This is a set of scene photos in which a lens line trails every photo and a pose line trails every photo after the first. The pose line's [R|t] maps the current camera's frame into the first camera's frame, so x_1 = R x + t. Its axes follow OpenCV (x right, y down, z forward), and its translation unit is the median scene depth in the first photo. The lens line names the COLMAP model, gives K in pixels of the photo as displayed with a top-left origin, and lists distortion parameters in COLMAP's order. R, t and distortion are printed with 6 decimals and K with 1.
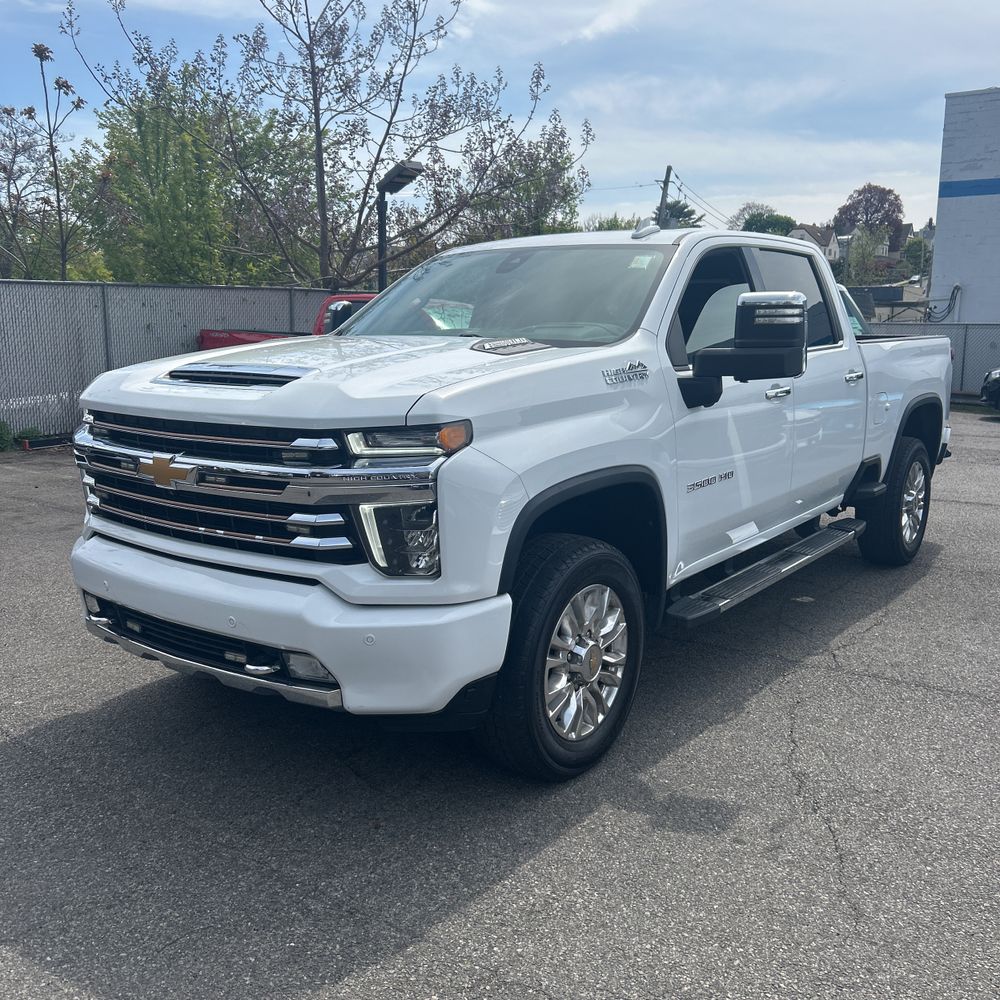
lens RADIAL K [[1024.7, 0, 496.5], [0, 1024.7, 486.3], [0, 0, 1]] dist [0.030699, -0.011594]
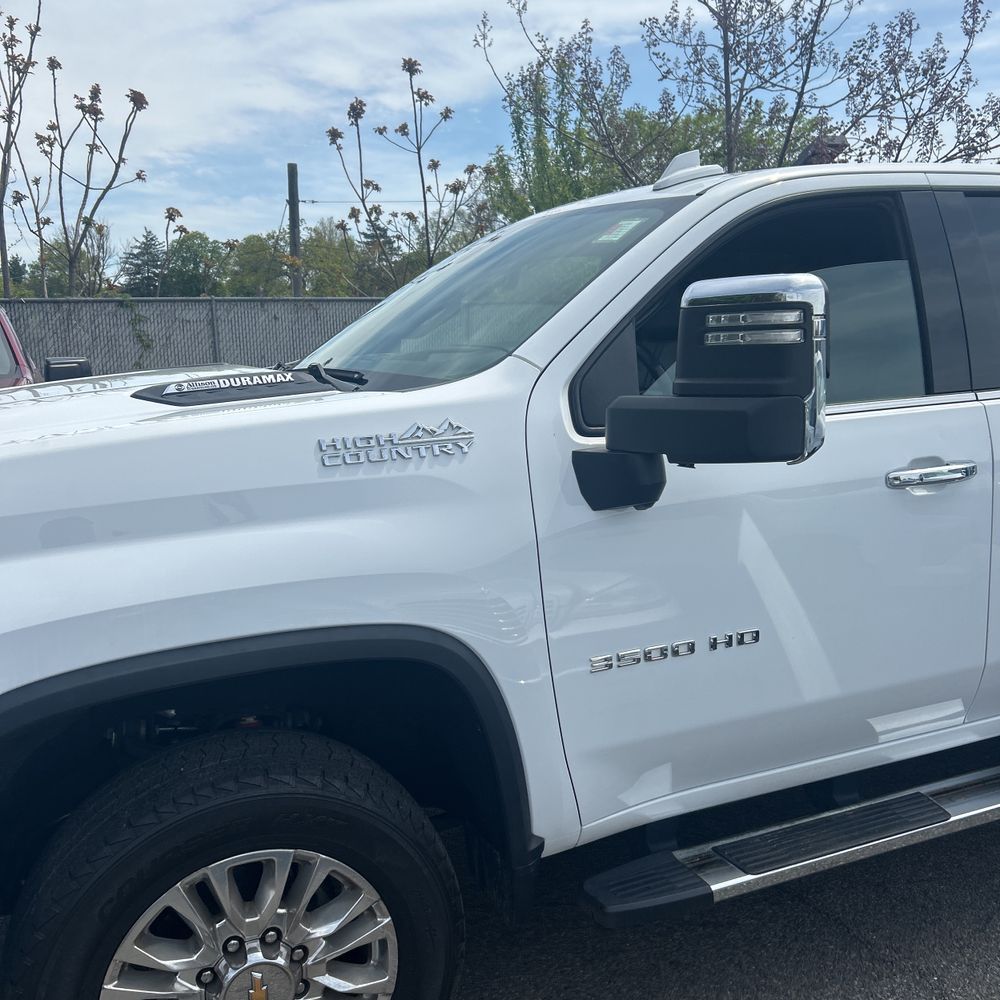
lens RADIAL K [[1032.0, 0, 473.4], [0, 1032.0, 496.6], [0, 0, 1]] dist [0.025102, -0.009866]
pose [[0.867282, 0.062867, -0.493831, 0.406733], [-0.062368, 0.997900, 0.017504, -0.092711], [0.493894, 0.015619, 0.869382, 0.548774]]
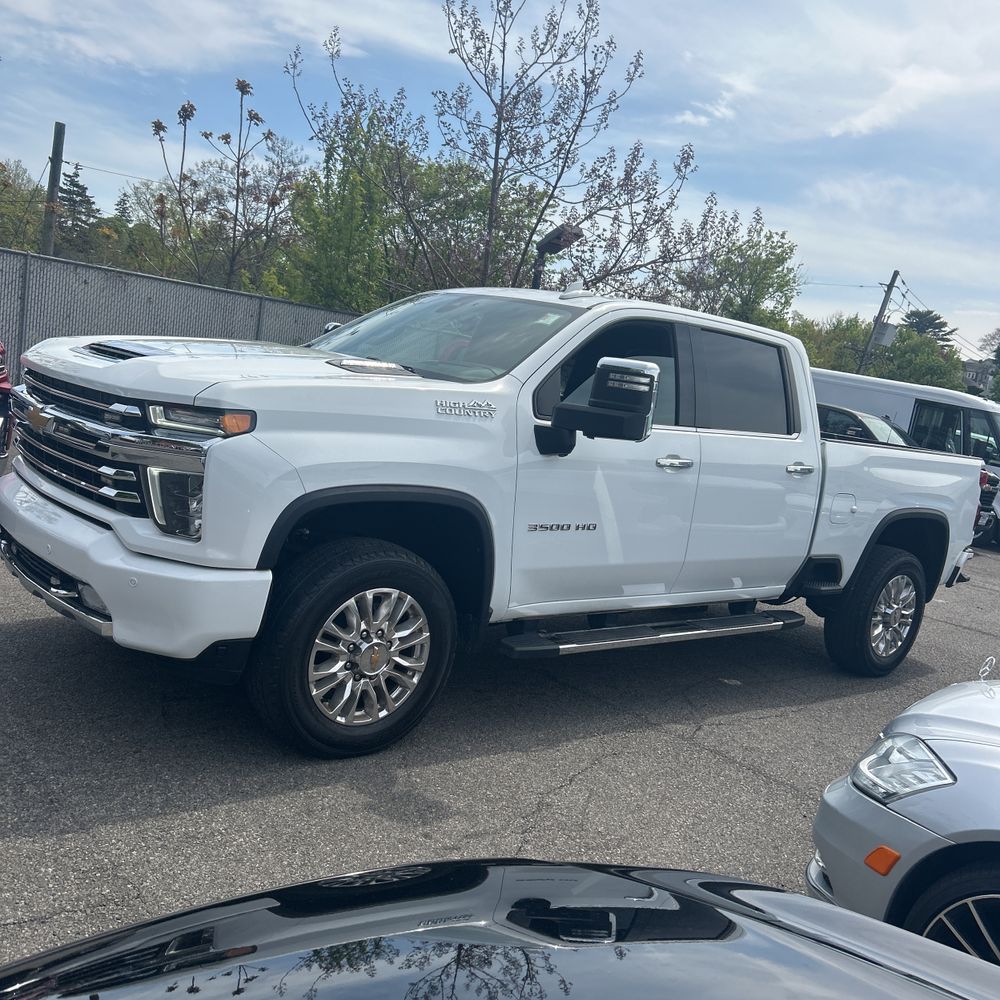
lens RADIAL K [[1021.3, 0, 500.0], [0, 1021.3, 500.0], [0, 0, 1]] dist [0.046594, -0.048006]
pose [[0.966355, 0.177241, -0.186397, 0.371469], [-0.186169, 0.982016, -0.031393, 0.013498], [0.177481, 0.065038, 0.981973, -0.060433]]
